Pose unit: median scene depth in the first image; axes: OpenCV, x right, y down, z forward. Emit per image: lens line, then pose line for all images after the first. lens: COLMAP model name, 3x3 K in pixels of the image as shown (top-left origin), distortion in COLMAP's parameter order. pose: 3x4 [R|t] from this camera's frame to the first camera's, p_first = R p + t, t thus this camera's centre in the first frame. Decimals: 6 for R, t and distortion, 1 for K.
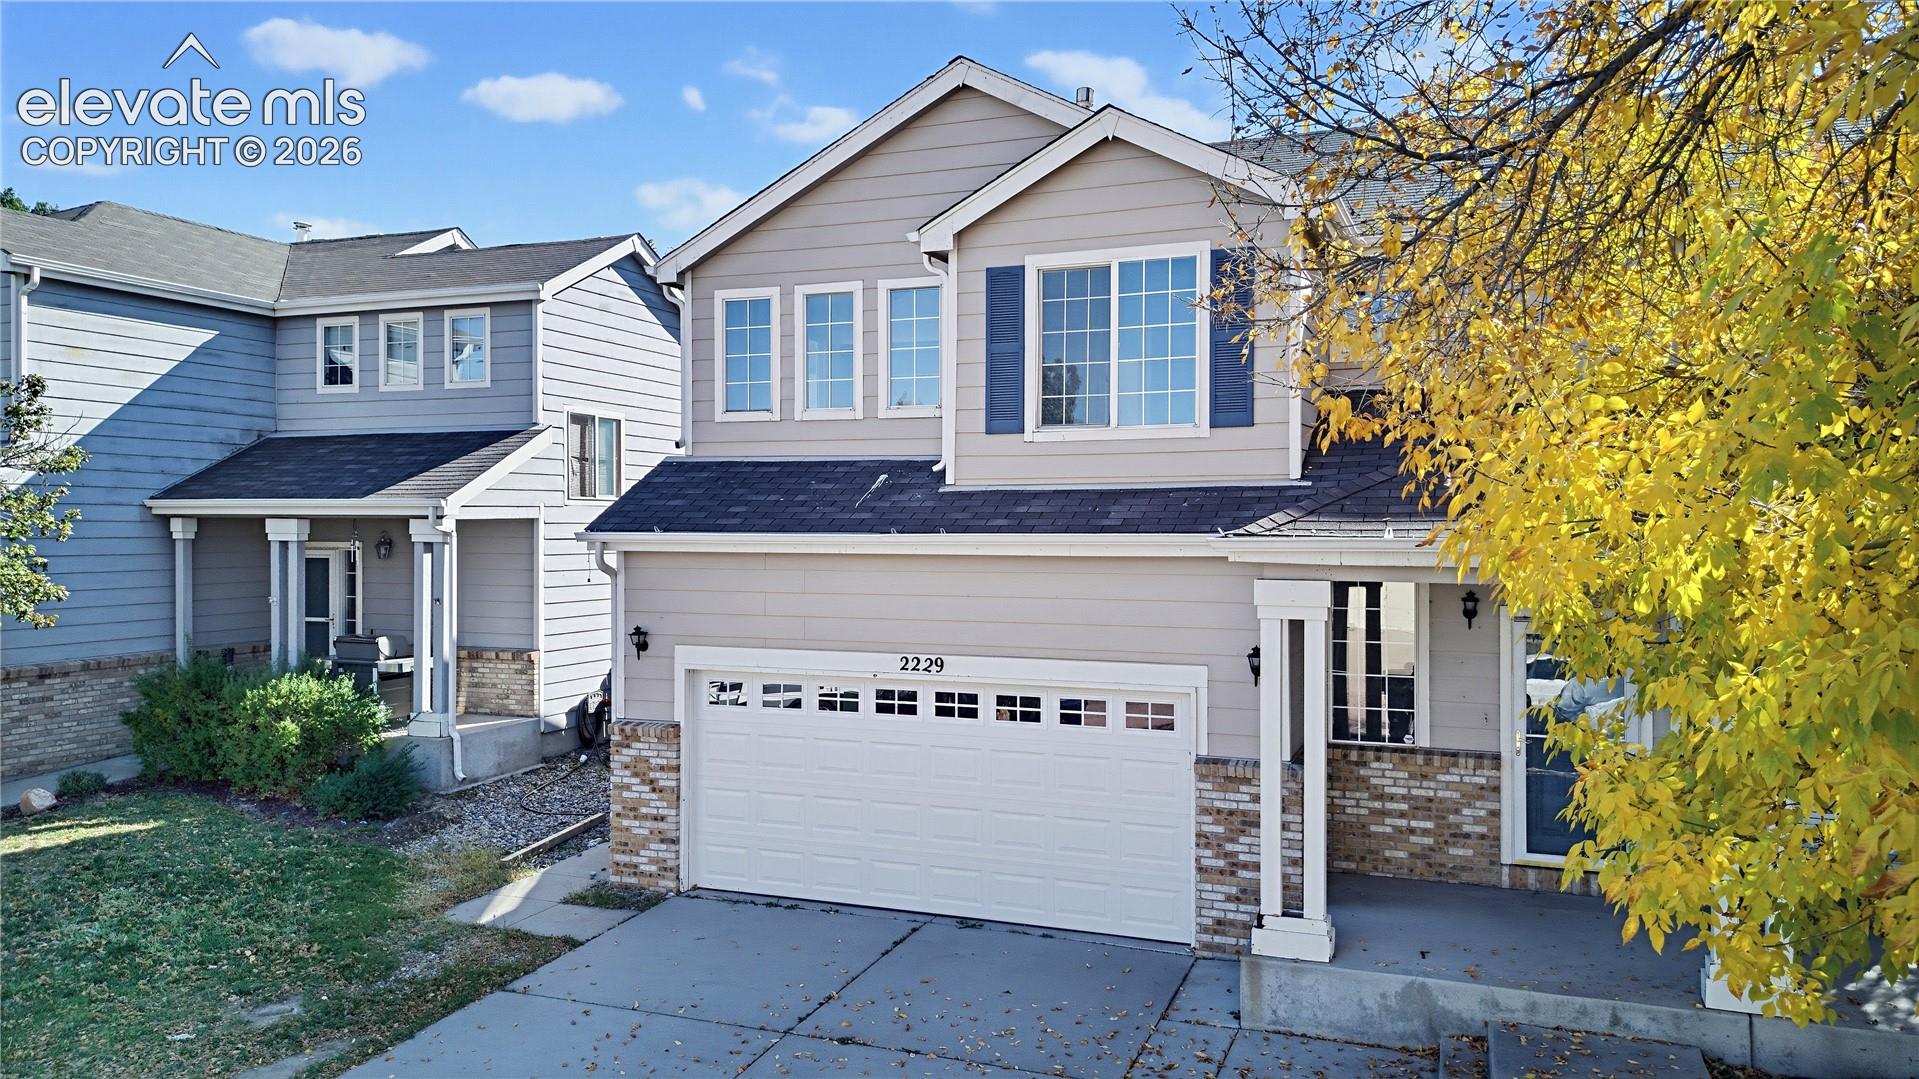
lens RADIAL K [[1350.8, 0, 940.6], [0, 1350.8, 560.0], [0, 0, 1]] dist [0.075608, -0.067433]
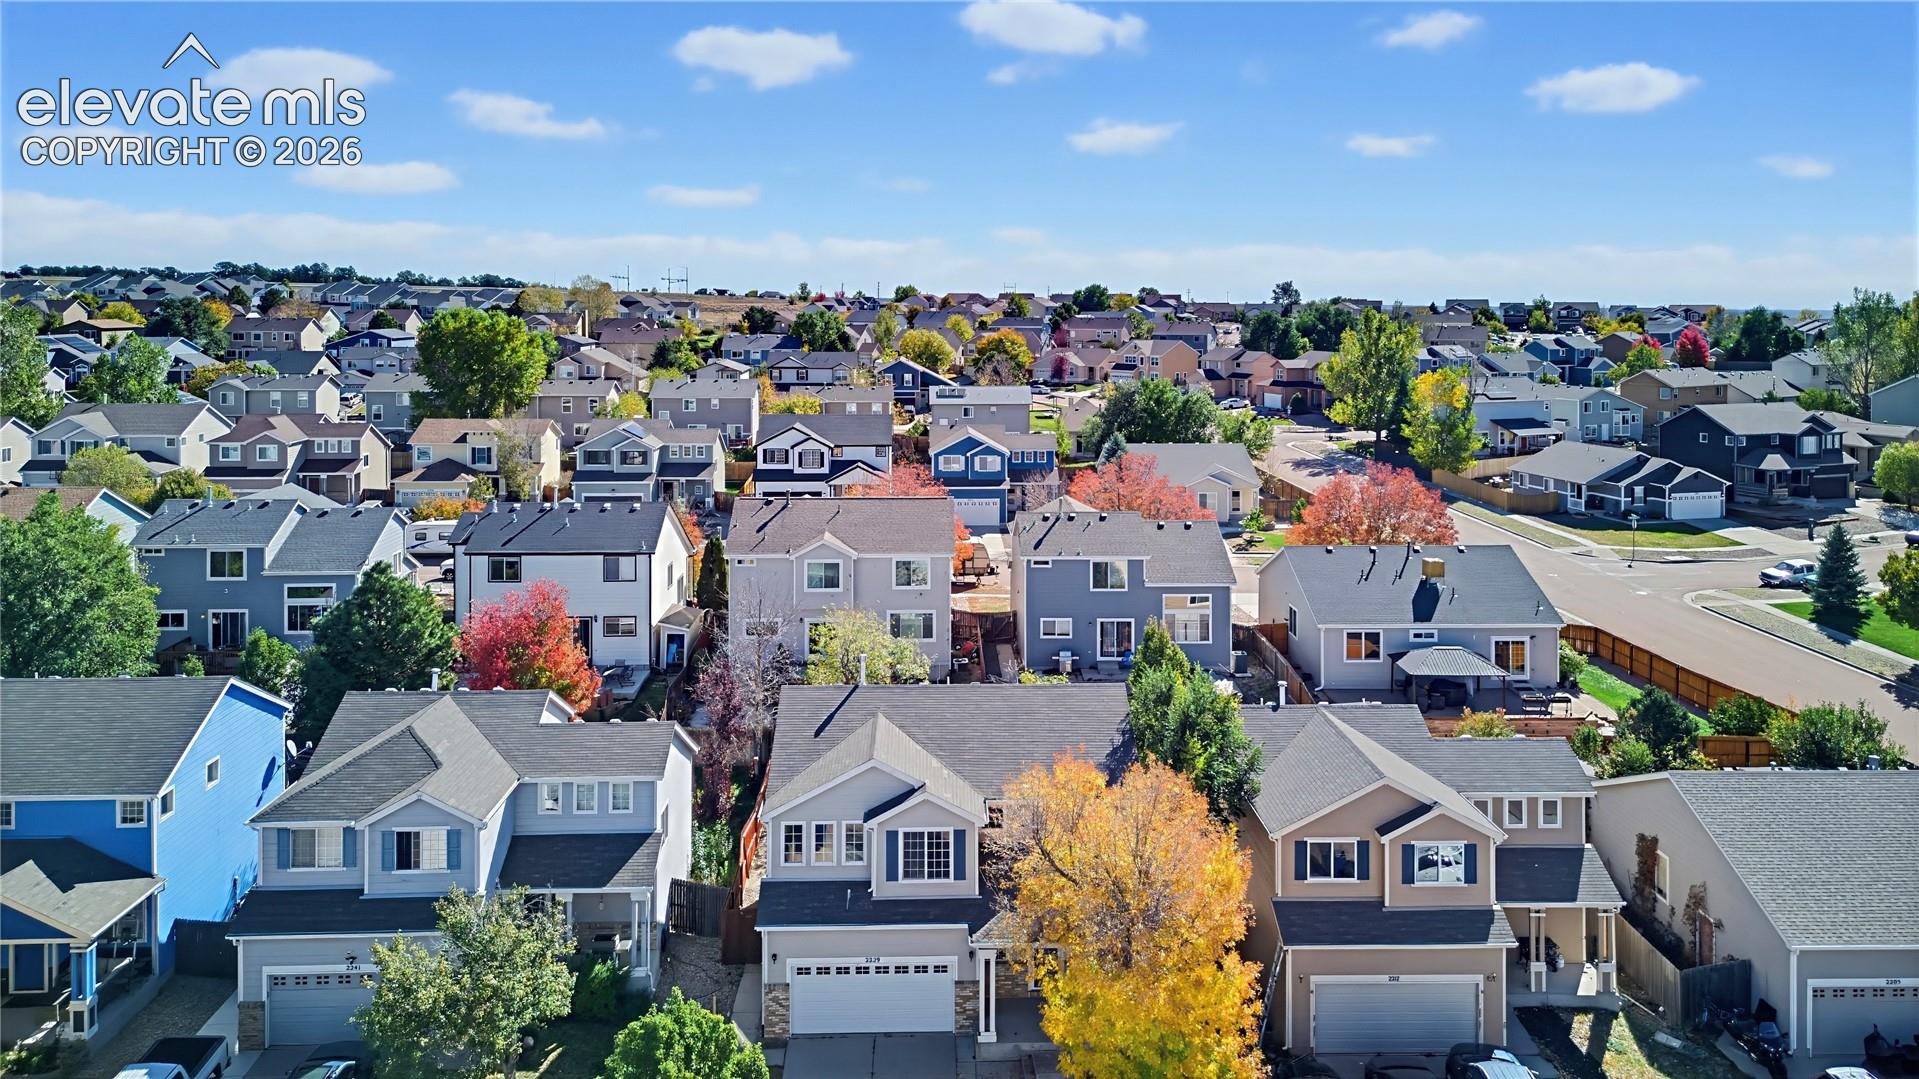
lens RADIAL K [[1350.8, 0, 967.6], [0, 1350.8, 420.7], [0, 0, 1]] dist [0.075608, -0.067433]
pose [[0.918931, -0.020083, 0.393908, -1.085041], [0.004454, 0.999168, 0.040551, -1.370065], [-0.394394, -0.035509, 0.918255, -2.108249]]
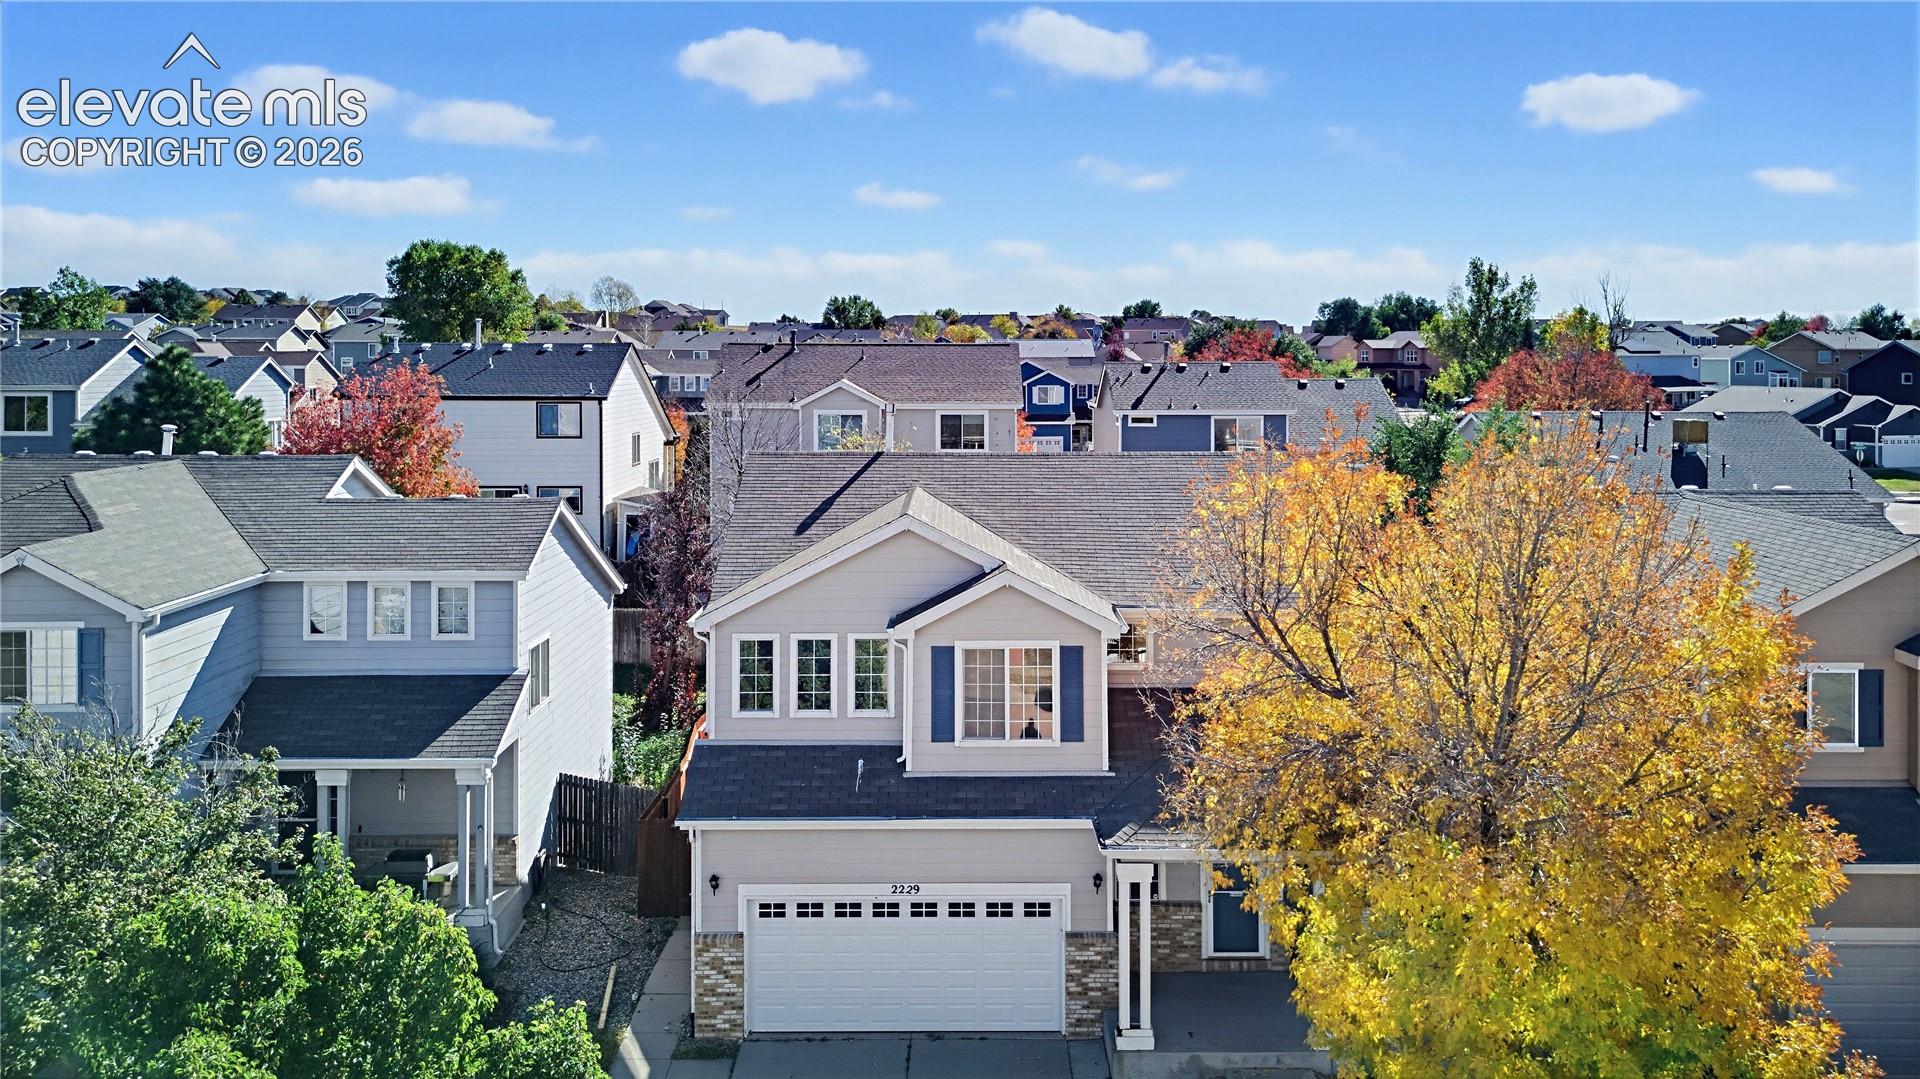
lens RADIAL K [[1351.5, 0, 961.8], [0, 1351.5, 464.8], [0, 0, 1]] dist [0.075608, -0.067433]
pose [[0.931587, -0.019205, 0.363011, -0.558267], [0.008966, 0.999514, 0.029869, -0.506623], [-0.363408, -0.024570, 0.931306, -0.613344]]
